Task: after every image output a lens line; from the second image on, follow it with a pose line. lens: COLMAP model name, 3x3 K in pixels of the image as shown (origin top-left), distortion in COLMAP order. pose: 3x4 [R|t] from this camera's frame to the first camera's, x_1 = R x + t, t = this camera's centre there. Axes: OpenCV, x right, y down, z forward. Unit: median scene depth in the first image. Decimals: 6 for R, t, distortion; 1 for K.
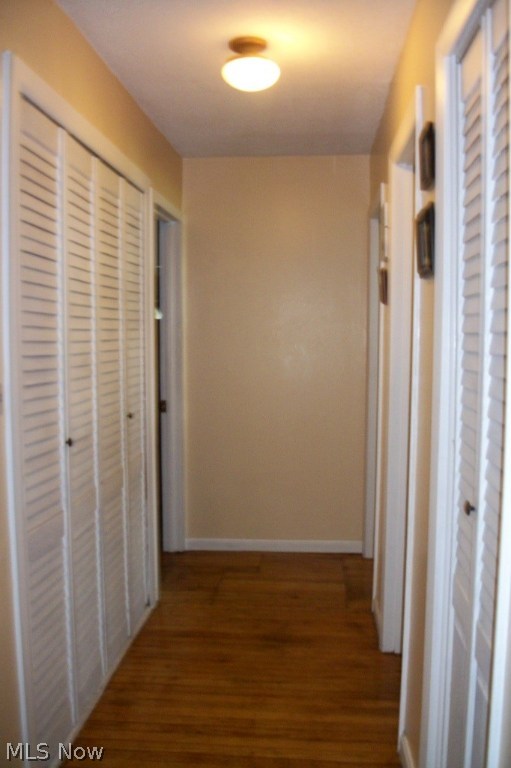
lens RADIAL K [[728.1, 0, 255.5], [0, 728.1, 384.0], [0, 0, 1]] dist [-0.078831, -0.004587]
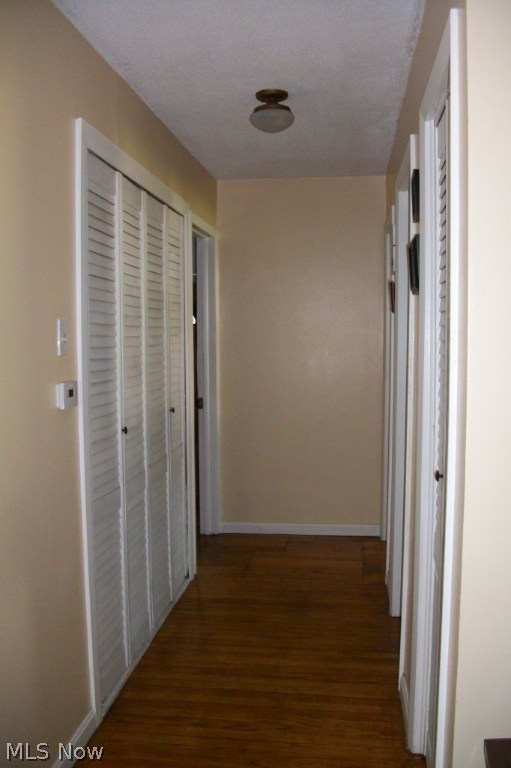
lens RADIAL K [[728.1, 0, 255.5], [0, 728.1, 384.0], [0, 0, 1]] dist [-0.078831, -0.004587]
pose [[0.998972, -0.001786, -0.045299, 0.013228], [0.001721, 0.999997, -0.001470, 0.004455], [0.045301, 0.001391, 0.998972, -0.163417]]
